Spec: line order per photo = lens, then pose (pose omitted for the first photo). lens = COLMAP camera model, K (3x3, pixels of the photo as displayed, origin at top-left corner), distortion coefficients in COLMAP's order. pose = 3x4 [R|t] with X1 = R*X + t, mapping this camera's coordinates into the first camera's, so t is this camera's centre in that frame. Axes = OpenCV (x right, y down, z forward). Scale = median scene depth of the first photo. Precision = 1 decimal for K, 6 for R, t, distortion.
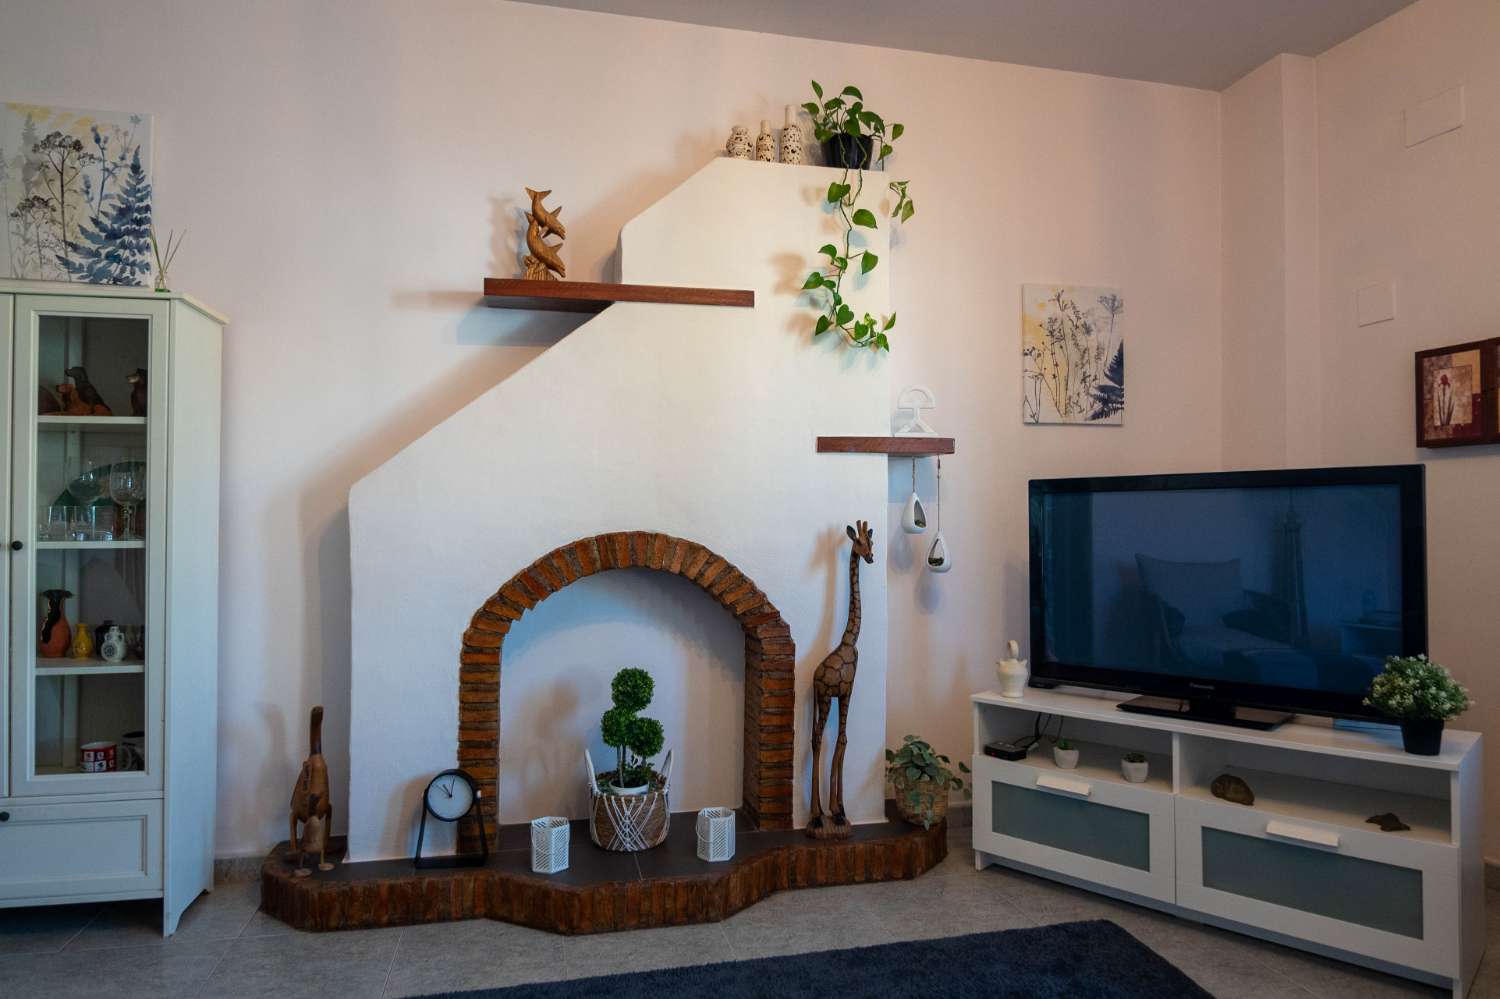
lens RADIAL K [[926.5, 0, 750.0], [0, 926.5, 499.5], [0, 0, 1]] dist [-0.001630, -0.011571]
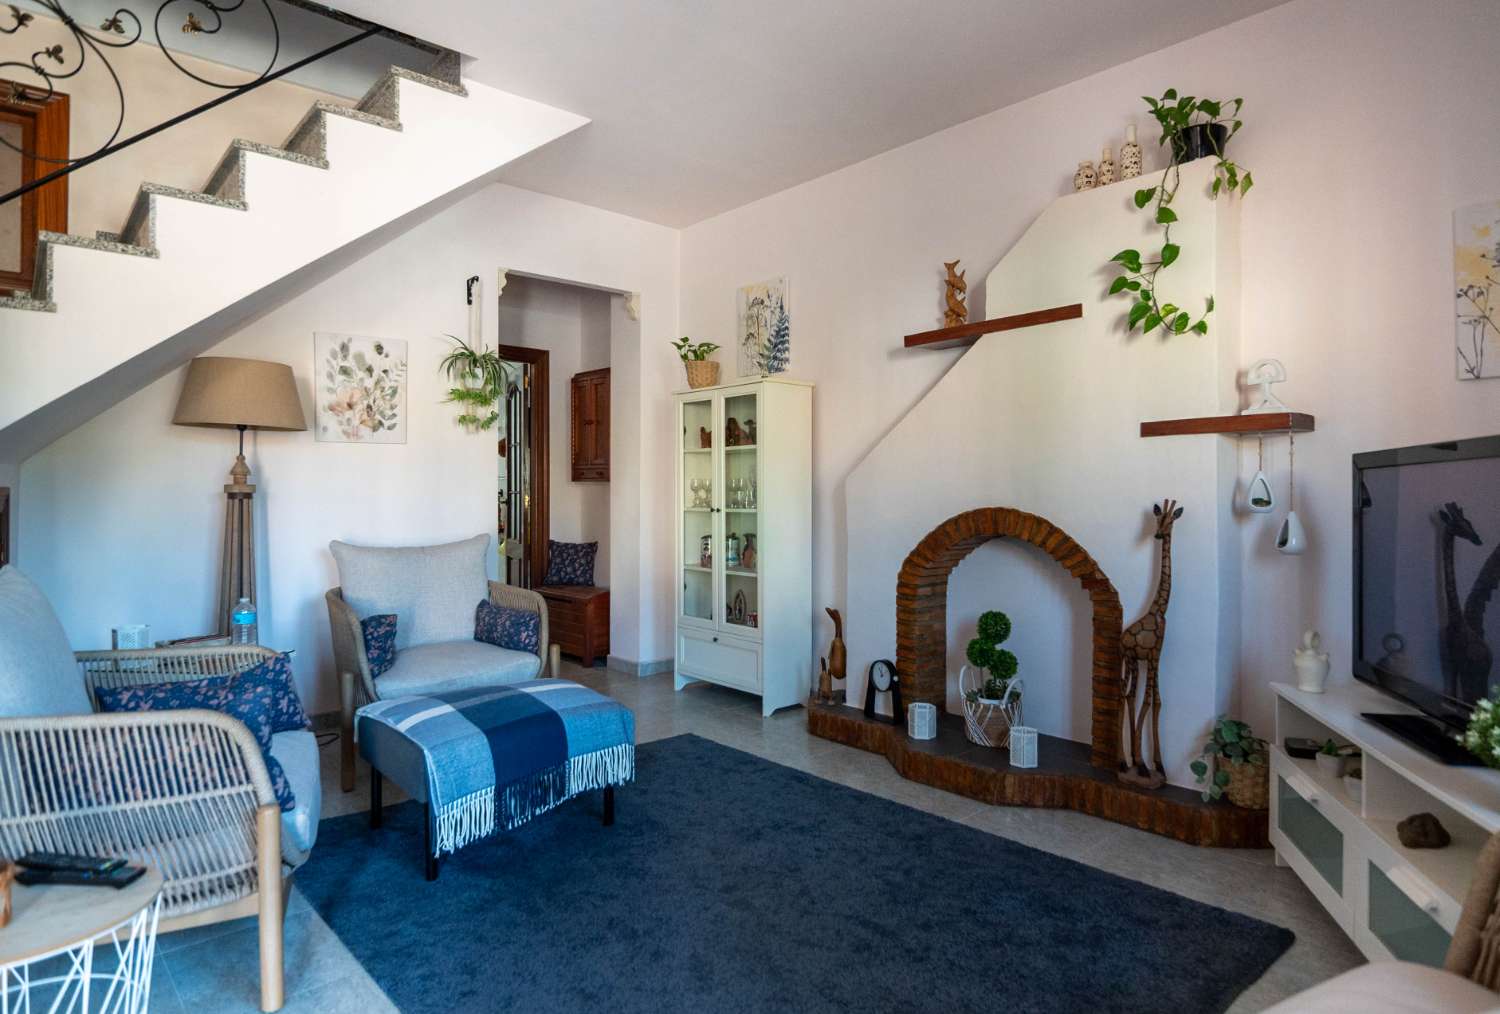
lens RADIAL K [[854.5, 0, 762.1], [0, 854.5, 488.1], [0, 0, 1]] dist [-0.004245, -0.000887]
pose [[0.492613, -0.008557, -0.870206, 0.802379], [0.017706, 0.999843, 0.000191, 0.001276], [0.870068, -0.015502, 0.492688, 0.118999]]
